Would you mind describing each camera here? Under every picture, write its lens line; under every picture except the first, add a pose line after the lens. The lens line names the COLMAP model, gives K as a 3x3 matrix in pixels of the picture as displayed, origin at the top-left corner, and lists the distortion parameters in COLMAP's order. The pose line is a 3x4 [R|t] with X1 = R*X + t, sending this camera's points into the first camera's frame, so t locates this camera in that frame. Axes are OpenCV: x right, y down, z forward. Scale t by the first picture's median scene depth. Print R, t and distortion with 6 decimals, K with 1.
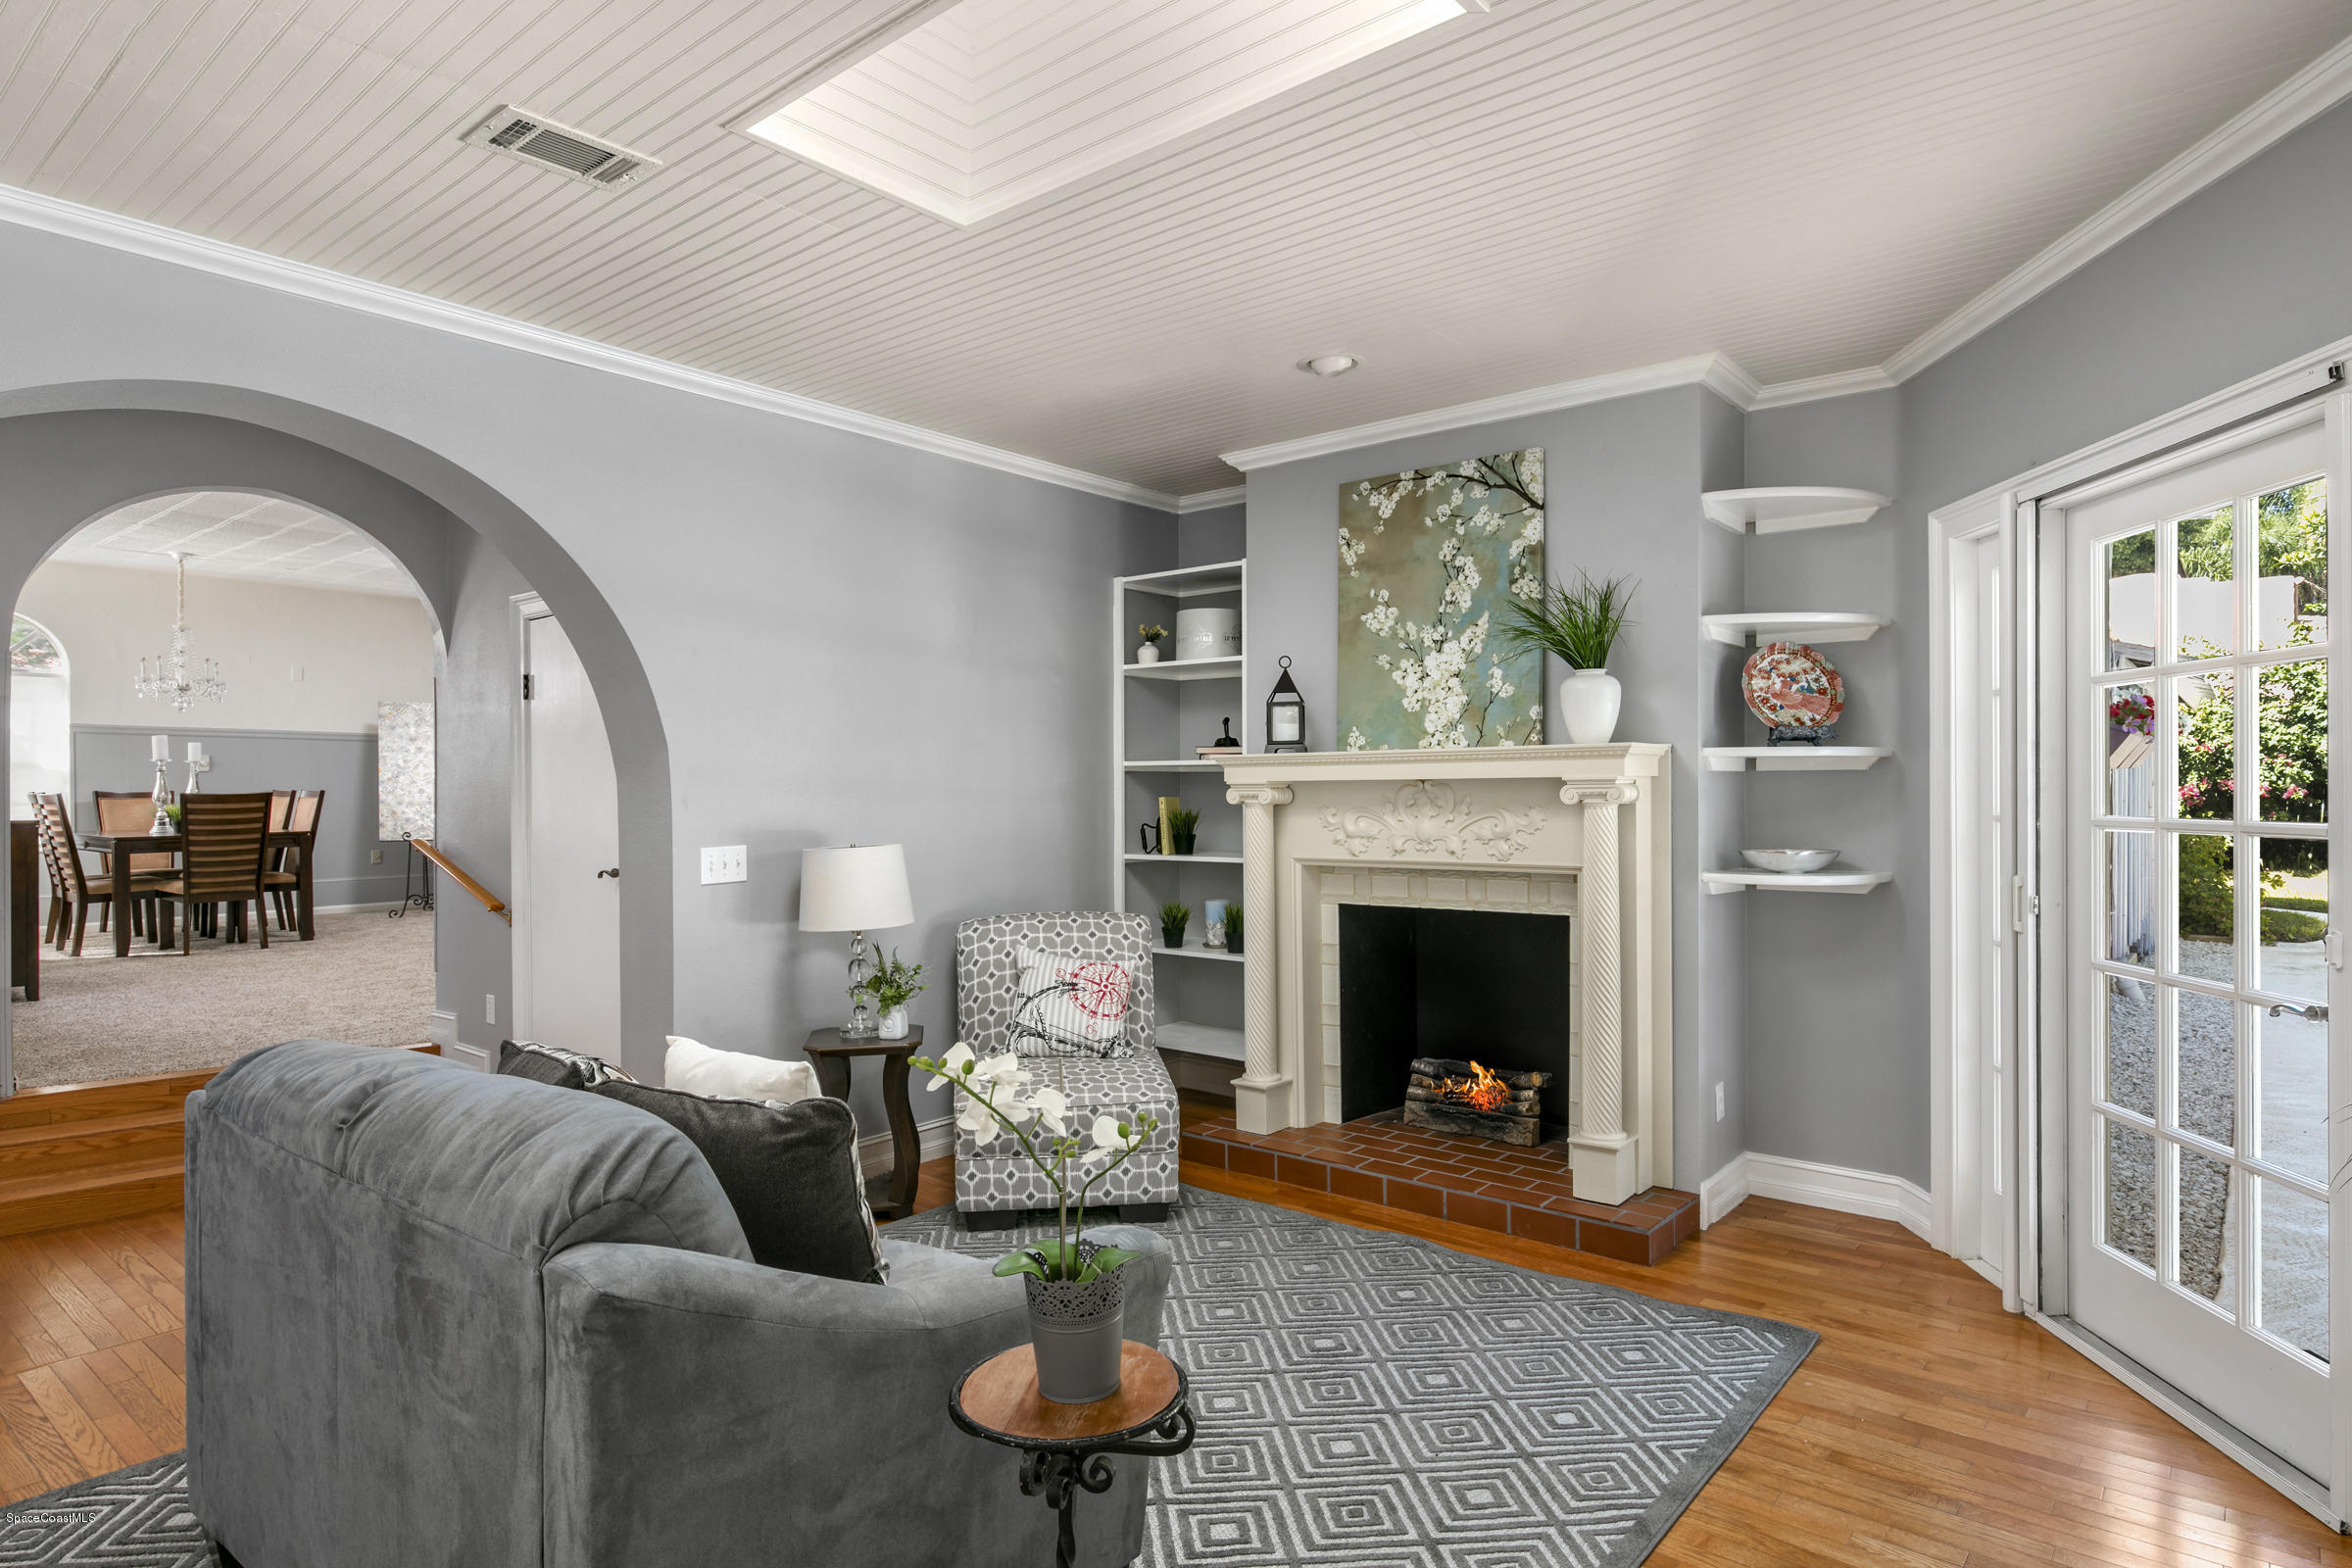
lens RADIAL K [[1337.9, 0, 1170.8], [0, 1337.9, 786.0], [0, 0, 1]] dist [0.004916, 0.001196]
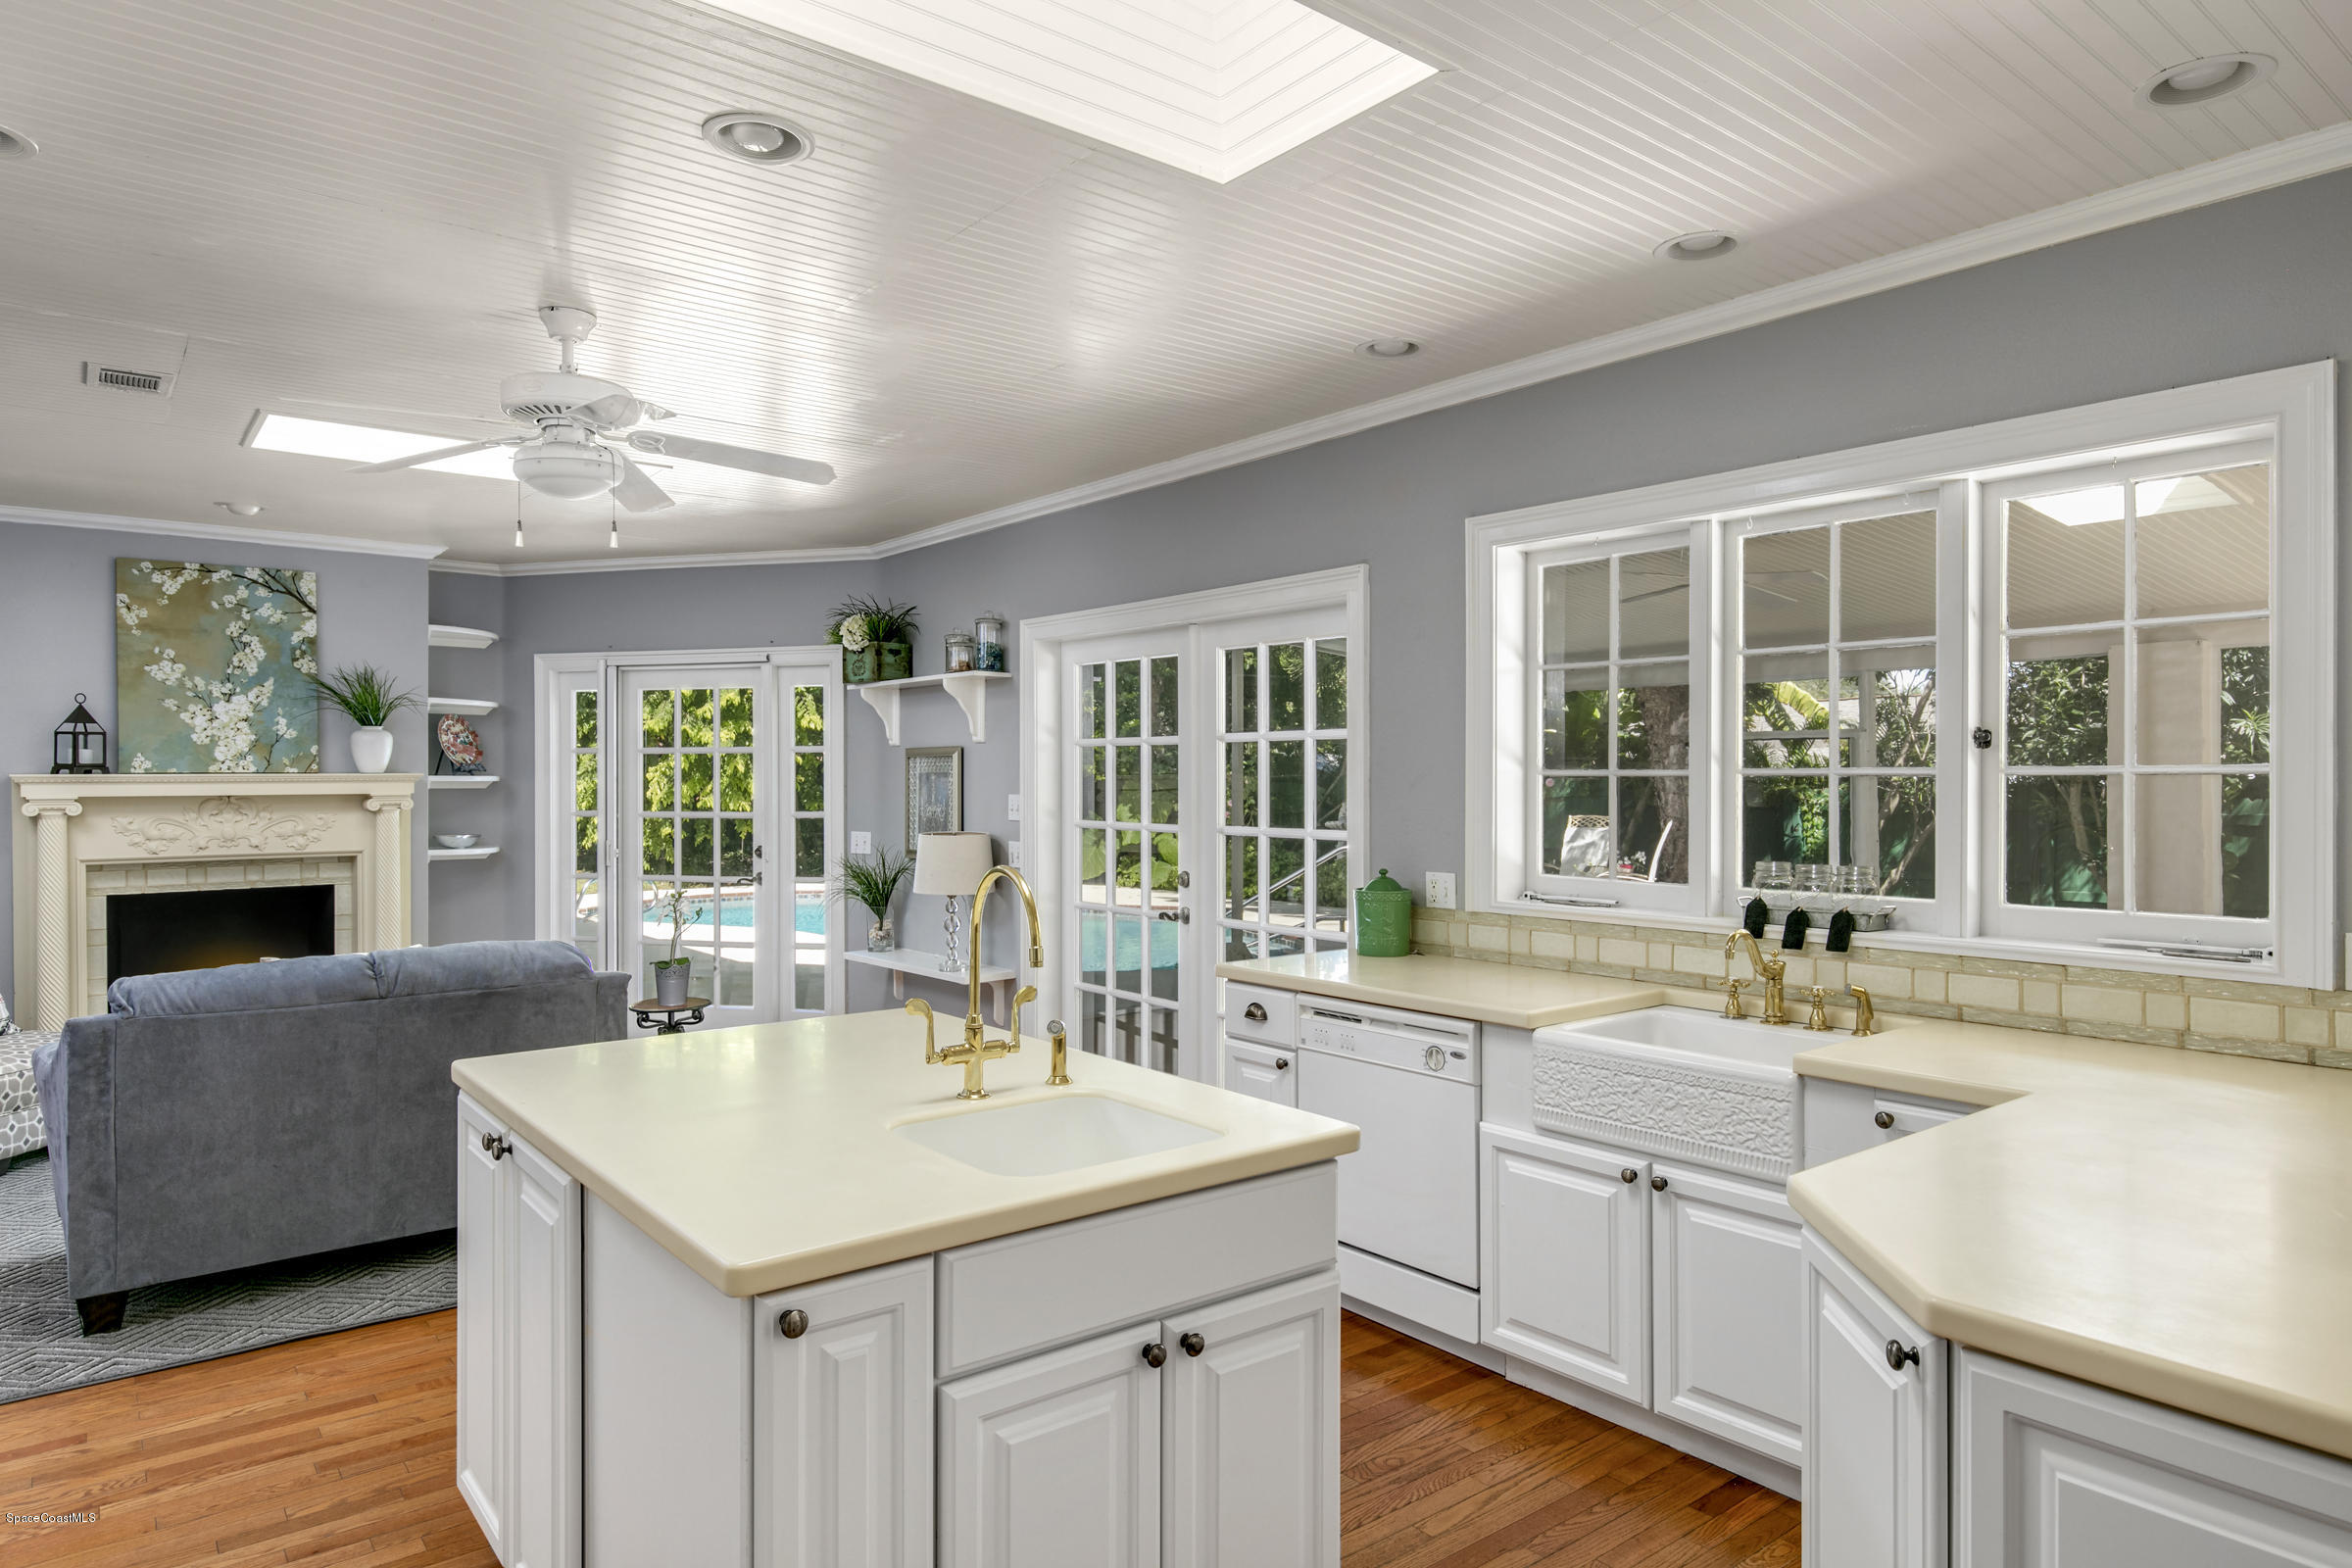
lens RADIAL K [[1388.8, 0, 1172.1], [0, 1388.8, 782.9], [0, 0, 1]] dist [0.008209, 0.000259]
pose [[0.203920, 0.001431, 0.978987, -1.013241], [-0.002709, 0.999996, -0.000898, -0.018374], [-0.978984, -0.002469, 0.203923, -0.244994]]
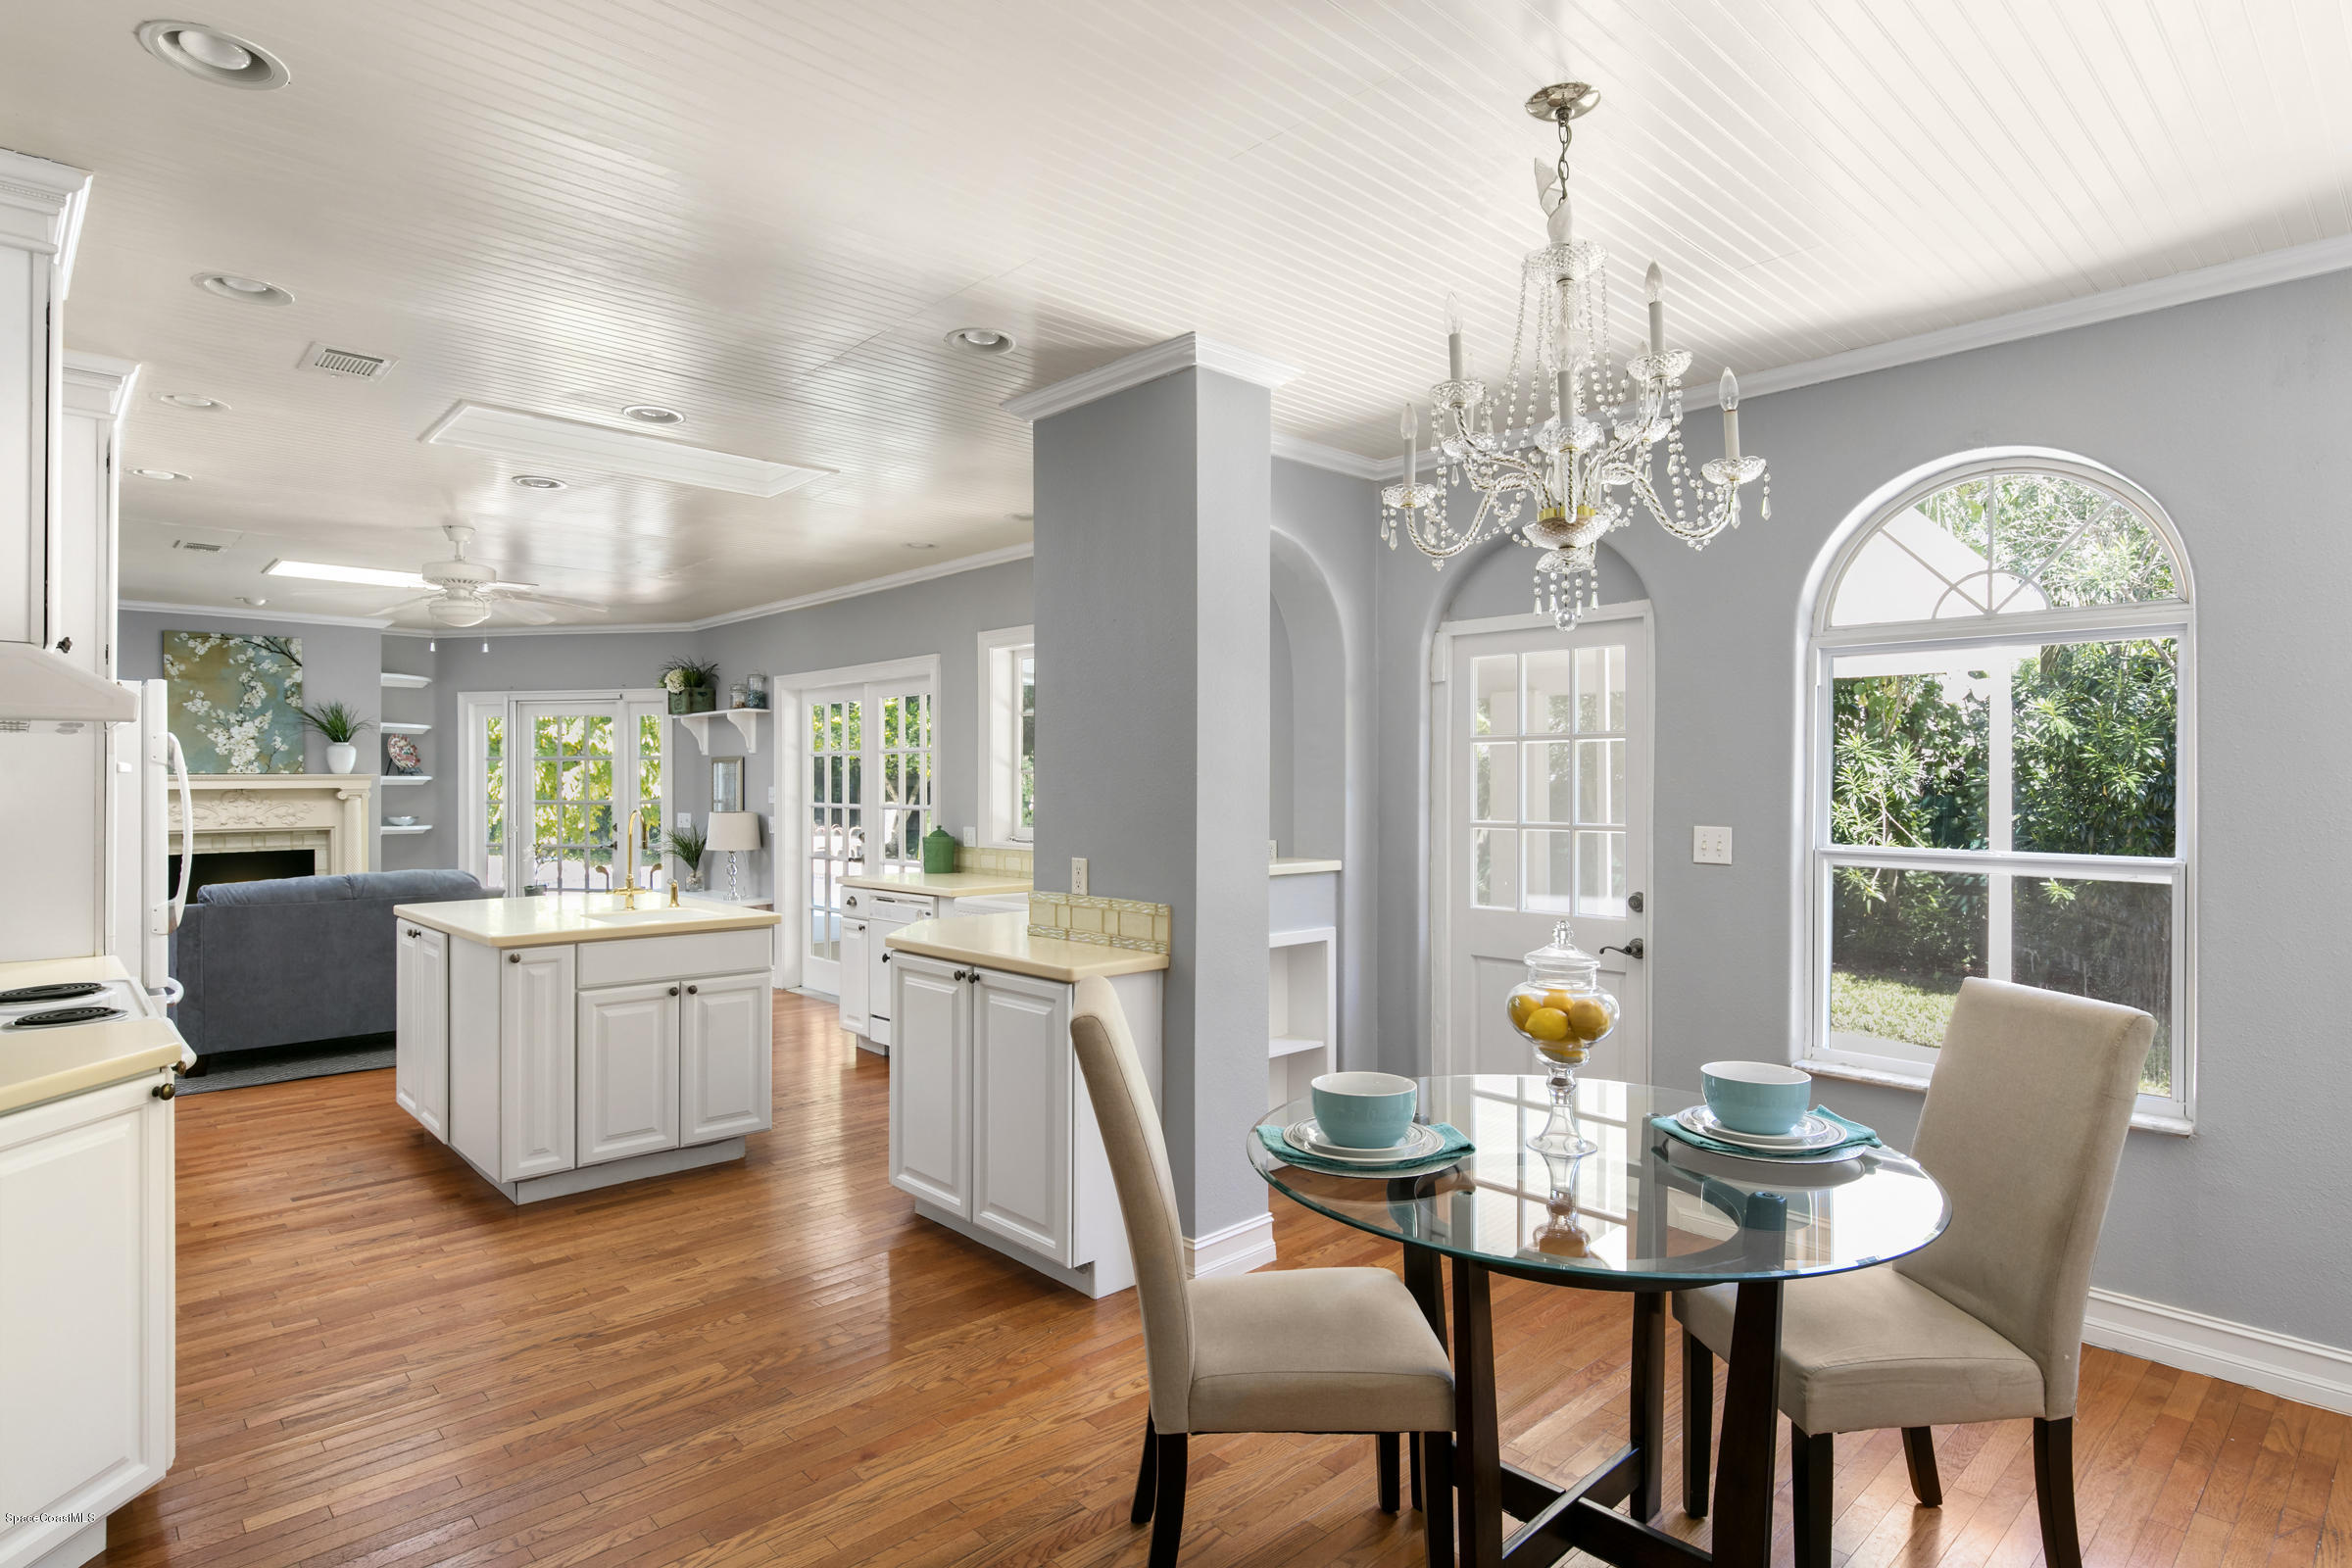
lens RADIAL K [[1231.4, 0, 1175.7], [0, 1231.4, 786.0], [0, 0, 1]] dist [0.001989, 0.000185]
pose [[0.122629, 0.001612, 0.992451, -1.512245], [-0.000856, 0.999998, -0.001518, -0.007080], [-0.992452, -0.000664, 0.122630, -0.660395]]
